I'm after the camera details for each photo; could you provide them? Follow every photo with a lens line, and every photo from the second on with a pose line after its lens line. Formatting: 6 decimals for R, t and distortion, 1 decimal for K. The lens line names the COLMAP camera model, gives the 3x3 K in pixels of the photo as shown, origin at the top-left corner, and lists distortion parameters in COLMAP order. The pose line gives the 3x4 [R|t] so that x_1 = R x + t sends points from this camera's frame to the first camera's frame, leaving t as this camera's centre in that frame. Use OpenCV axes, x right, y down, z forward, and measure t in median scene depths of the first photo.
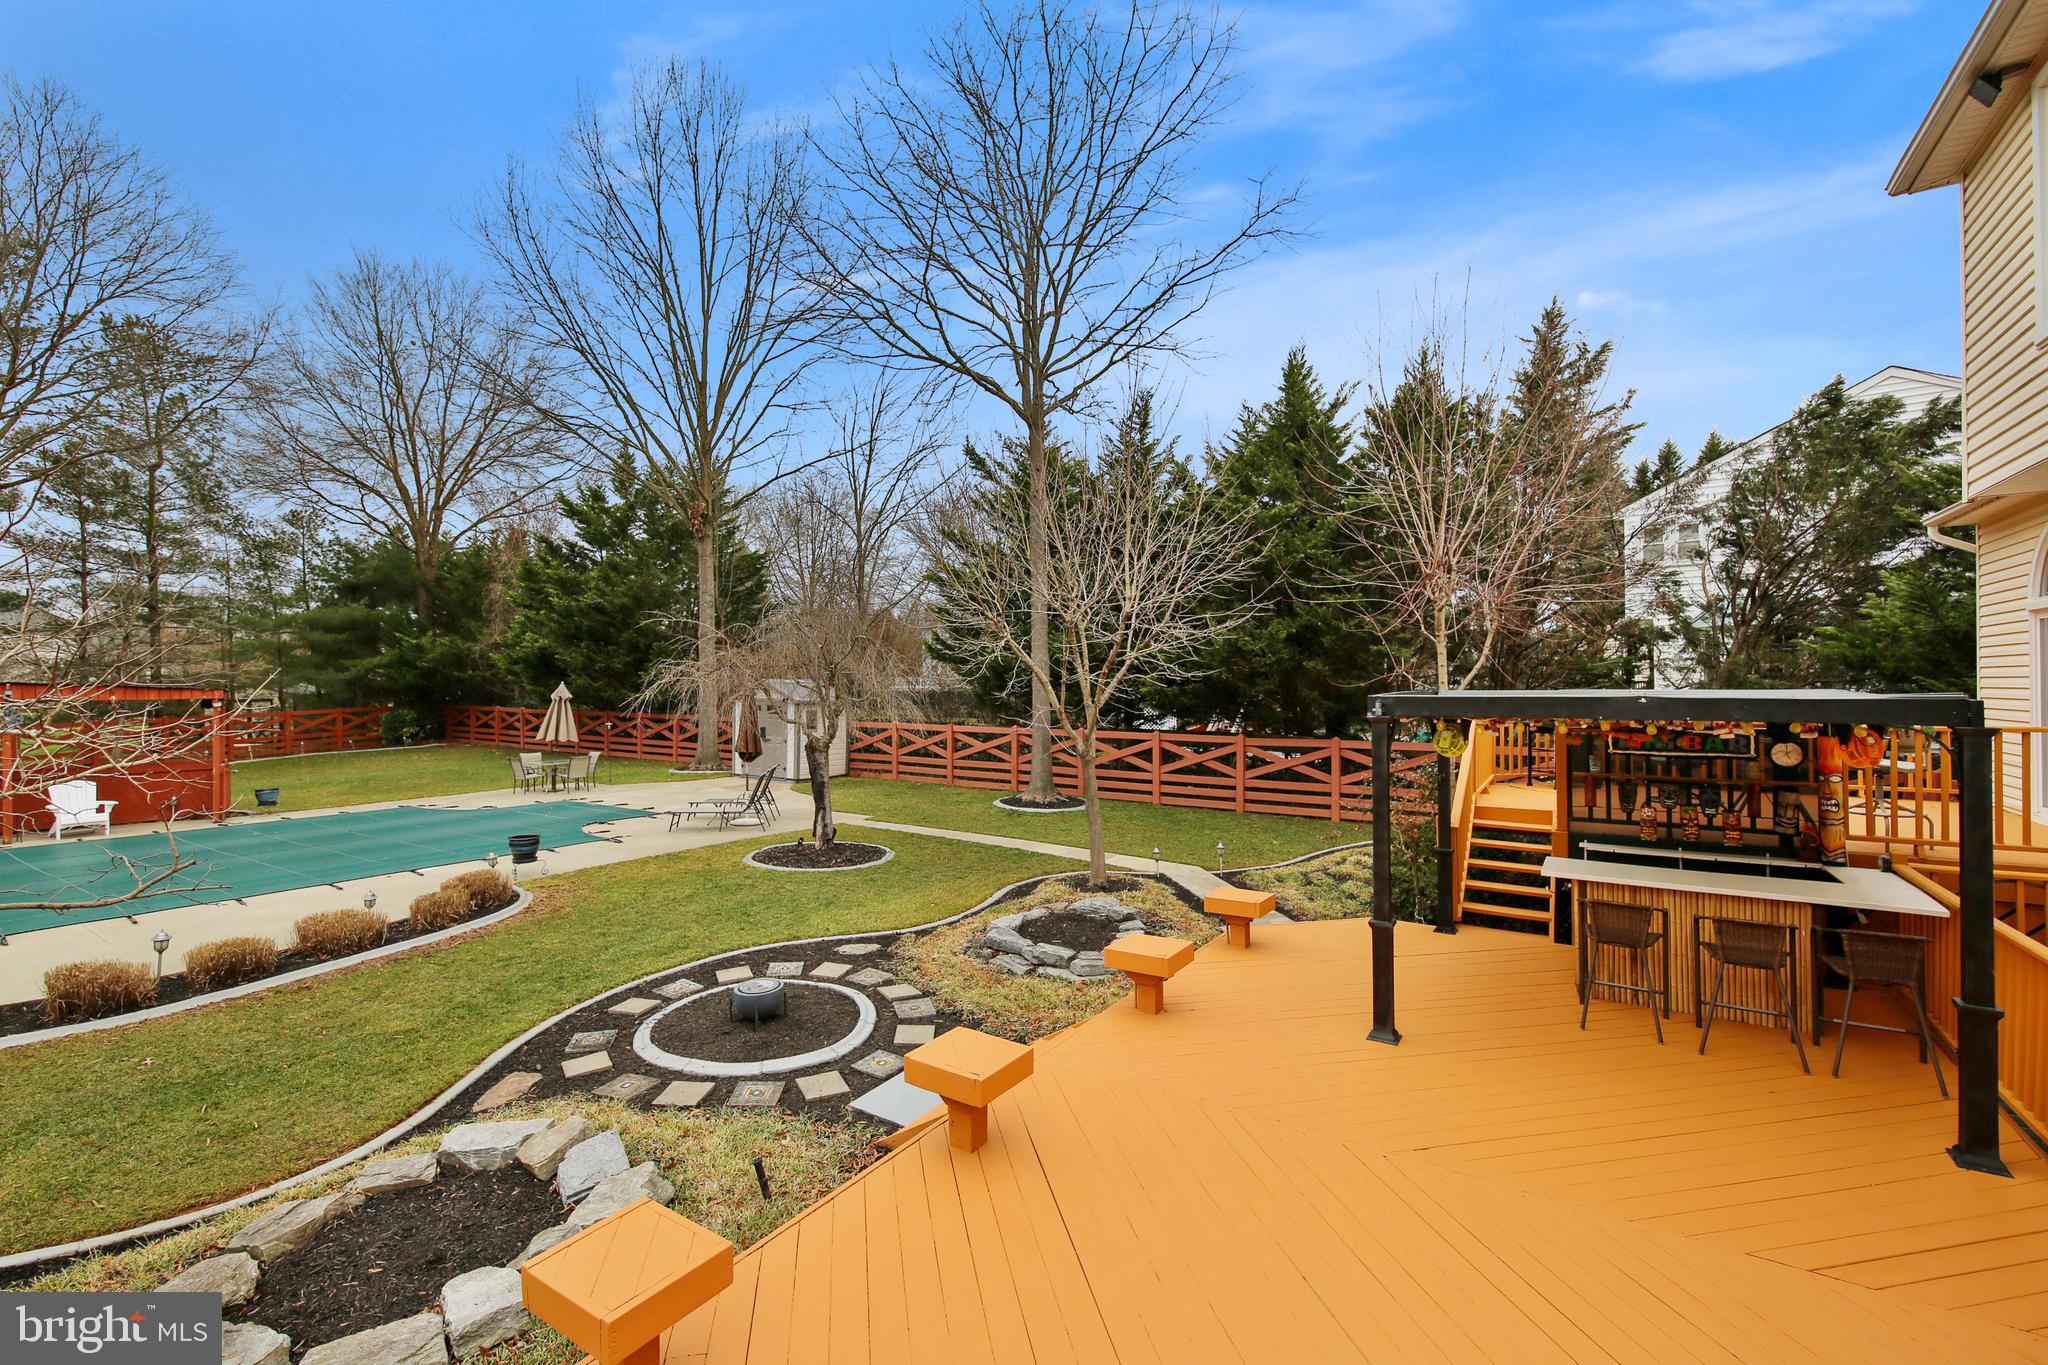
lens RADIAL K [[880.5, 0, 1025.1], [0, 880.5, 679.1], [0, 0, 1]] dist [0.000752, -0.003428]
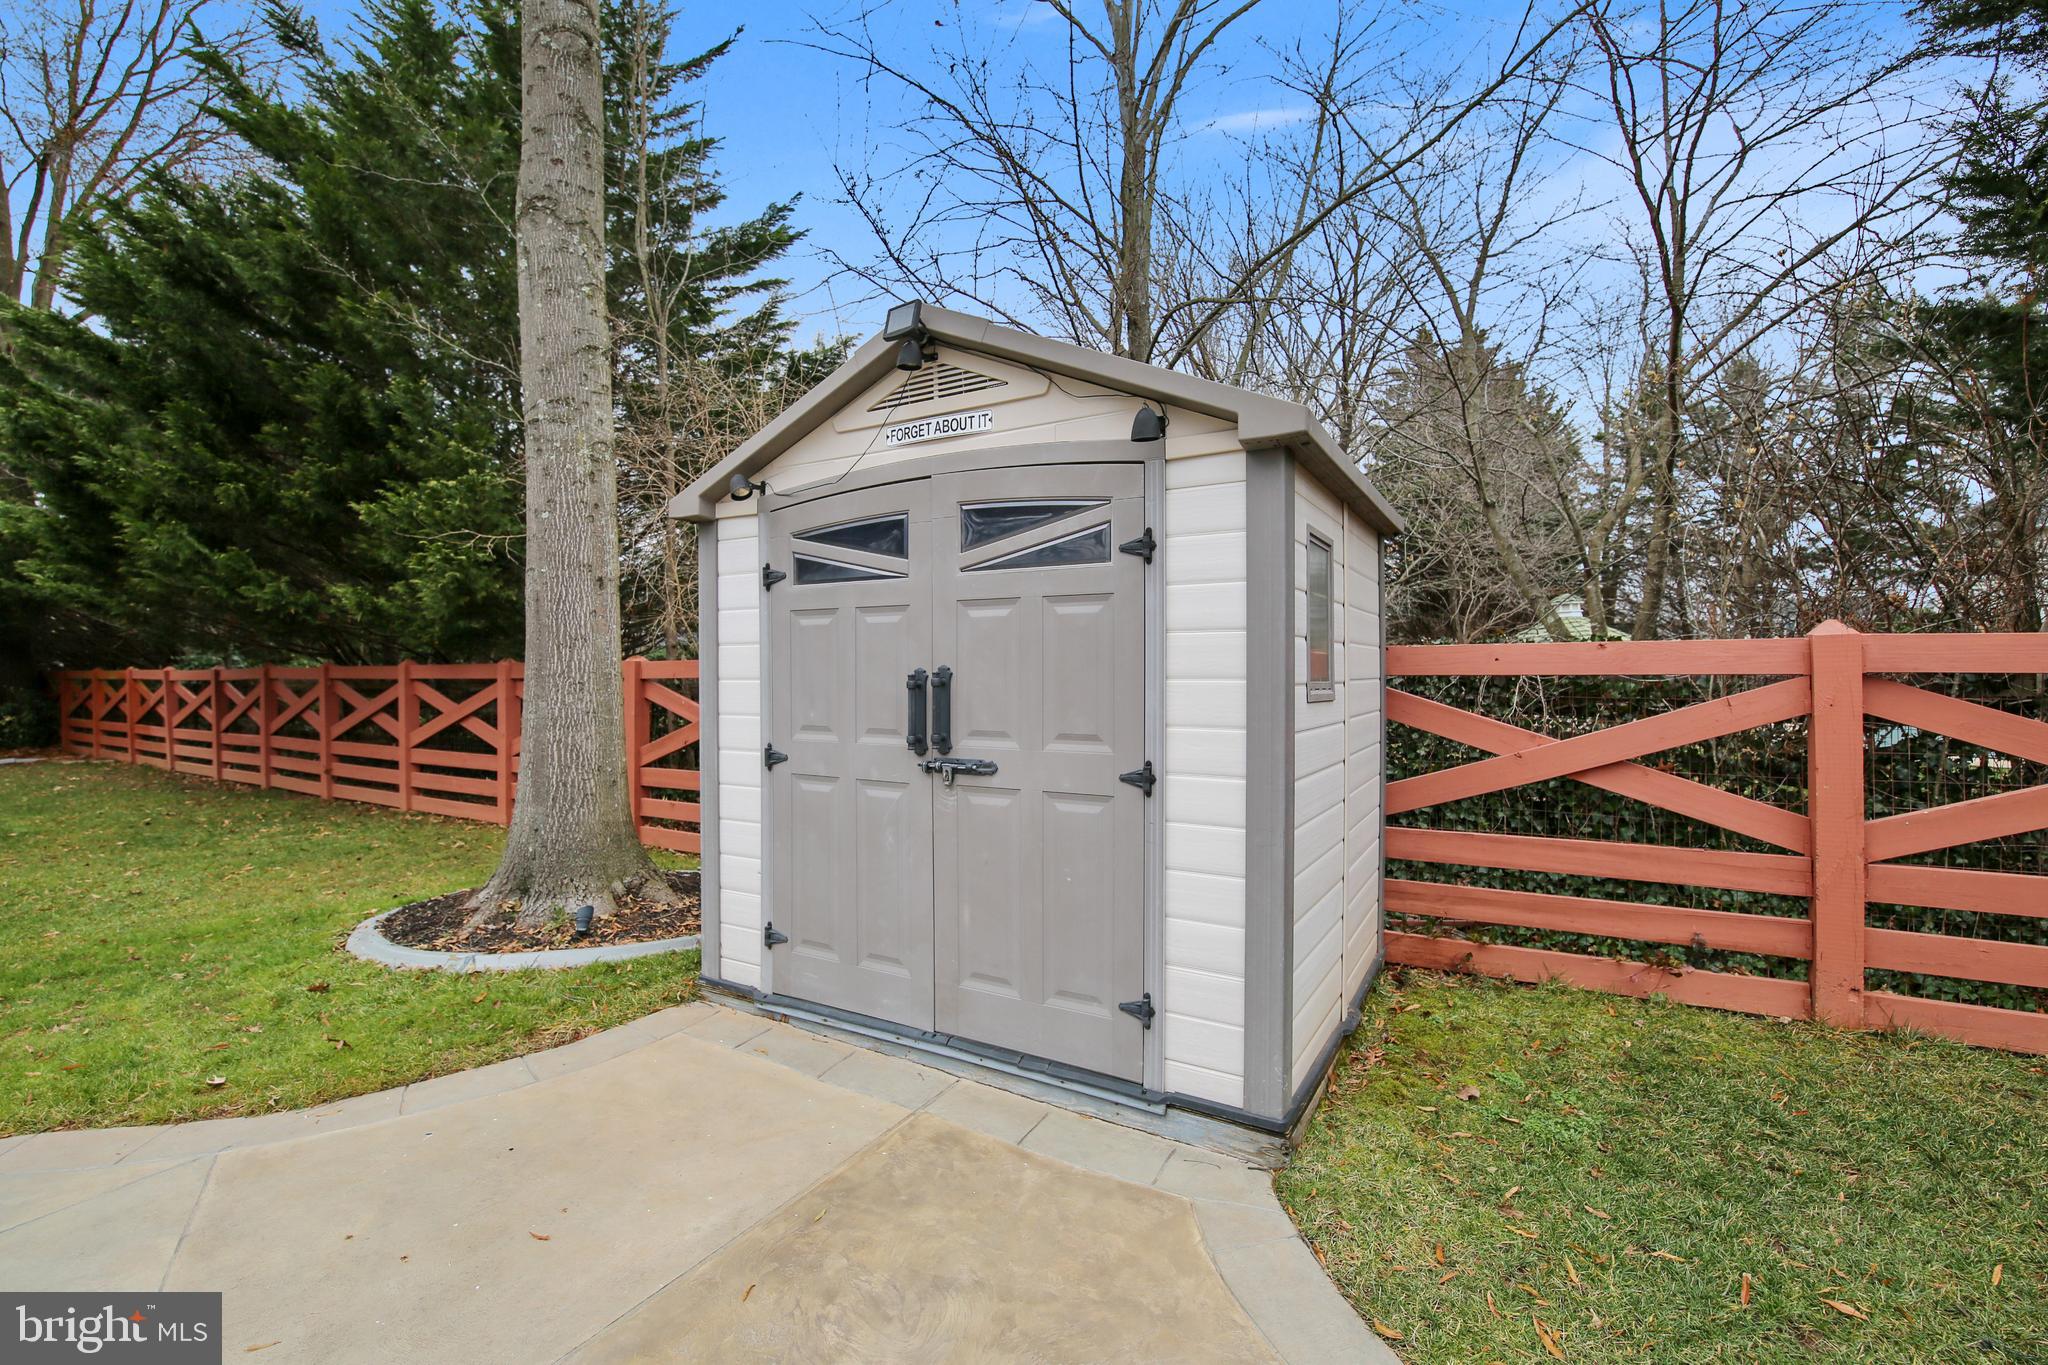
lens RADIAL K [[872.7, 0, 1025.5], [0, 872.7, 678.0], [0, 0, 1]] dist [0.000489, 0.000170]
pose [[0.999392, -0.009329, 0.033601, -0.397376], [0.009087, 0.999932, 0.007365, 0.075876], [-0.033667, -0.007056, 0.999408, 1.197072]]
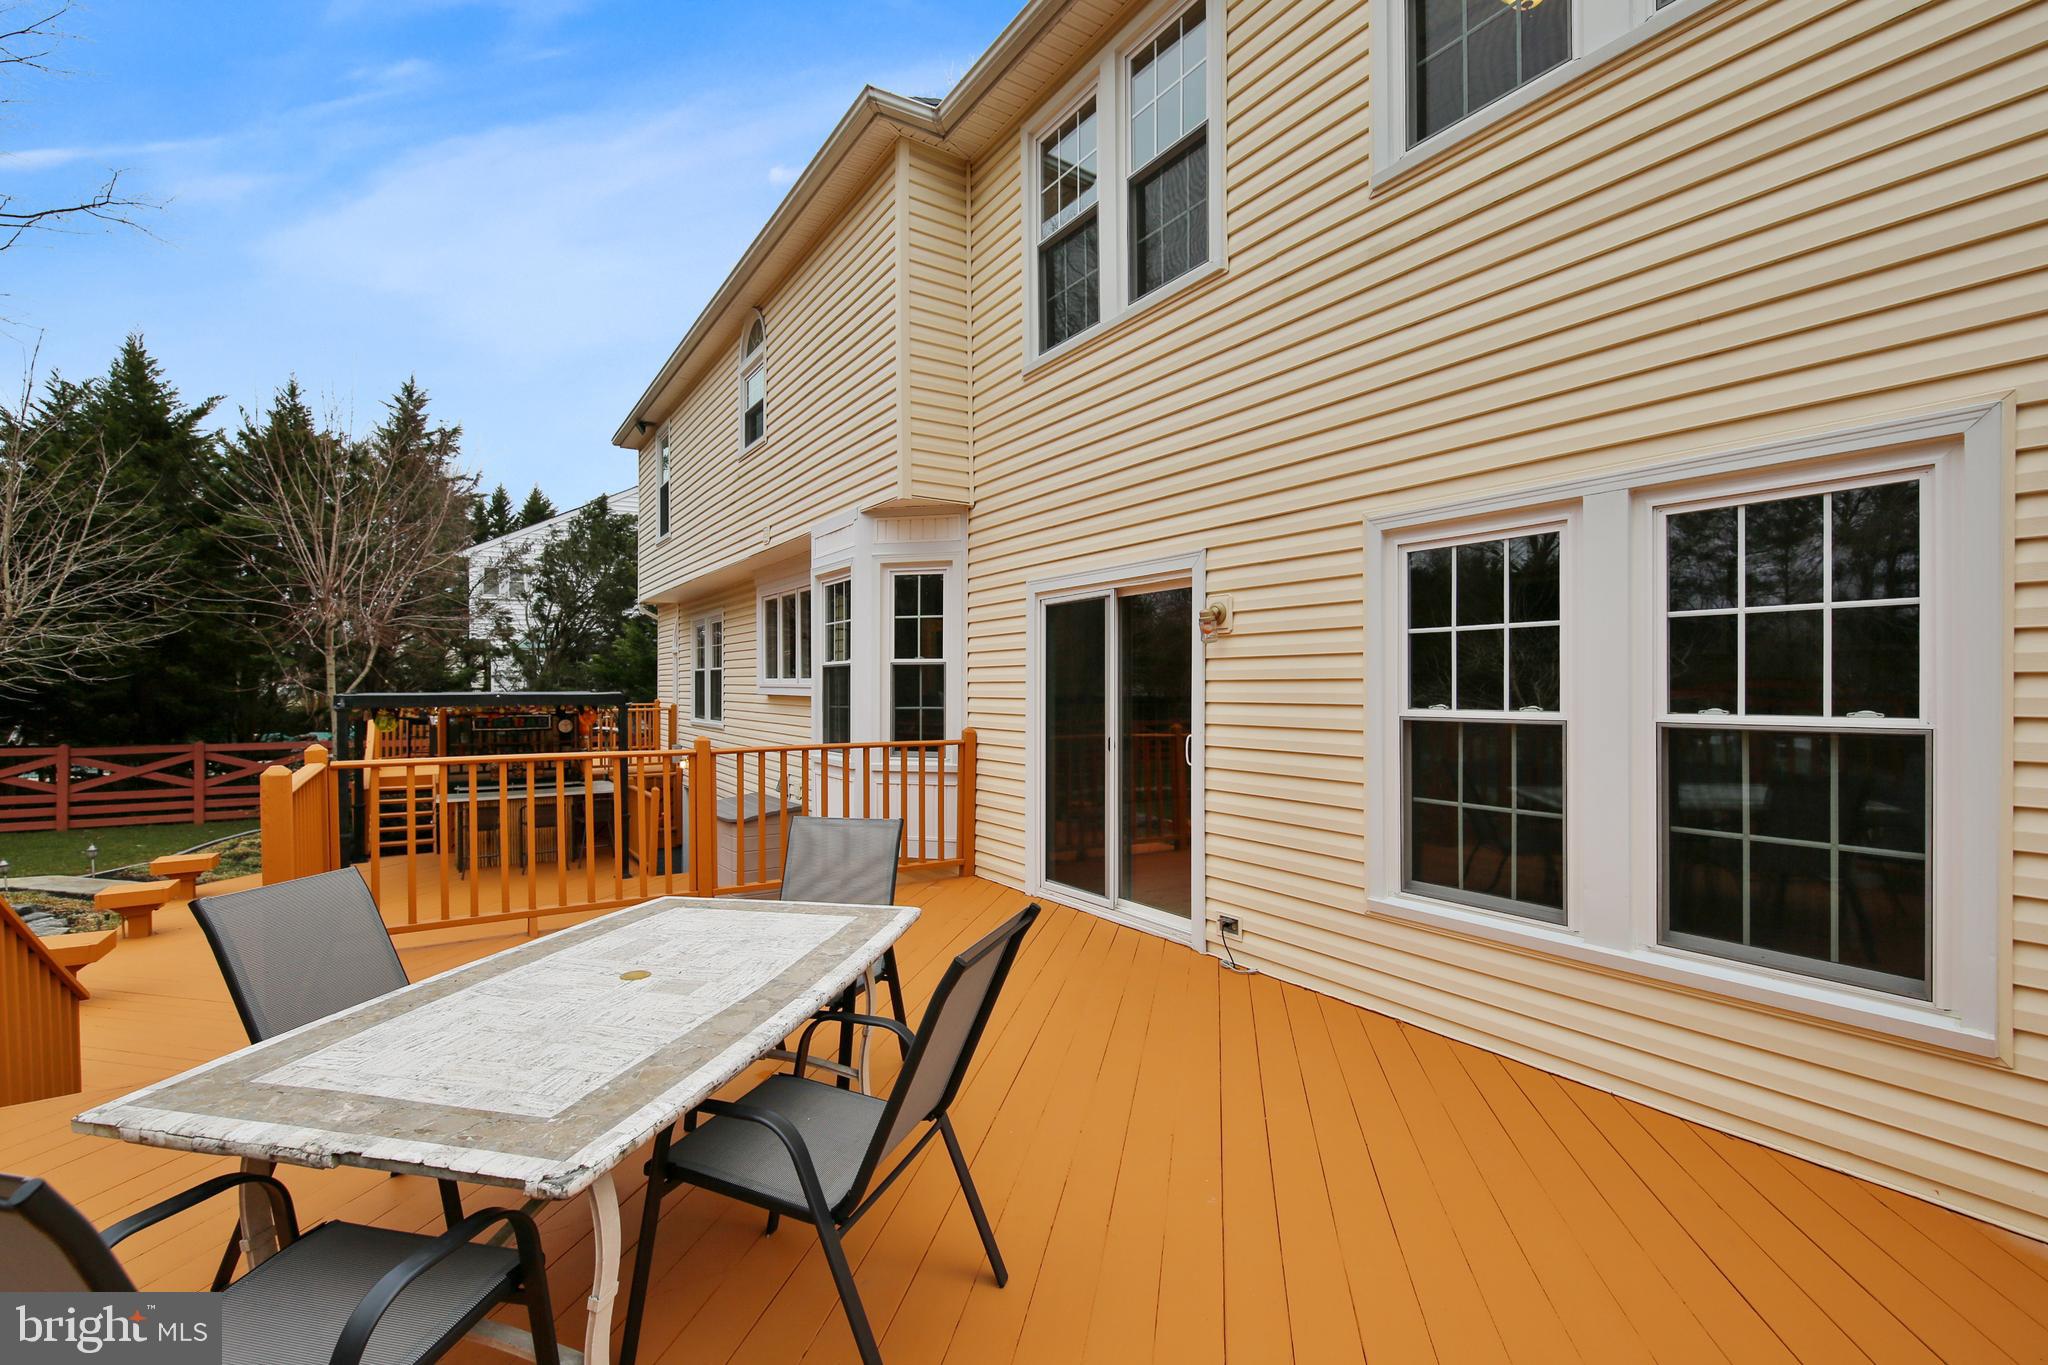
lens RADIAL K [[881.9, 0, 1028.2], [0, 881.9, 691.7], [0, 0, 1]] dist [0.000062, -0.000028]
pose [[0.386344, -0.000208, 0.922355, -0.212617], [-0.006425, 0.999975, 0.002917, -0.000596], [-0.922332, -0.007053, 0.386333, -0.277004]]
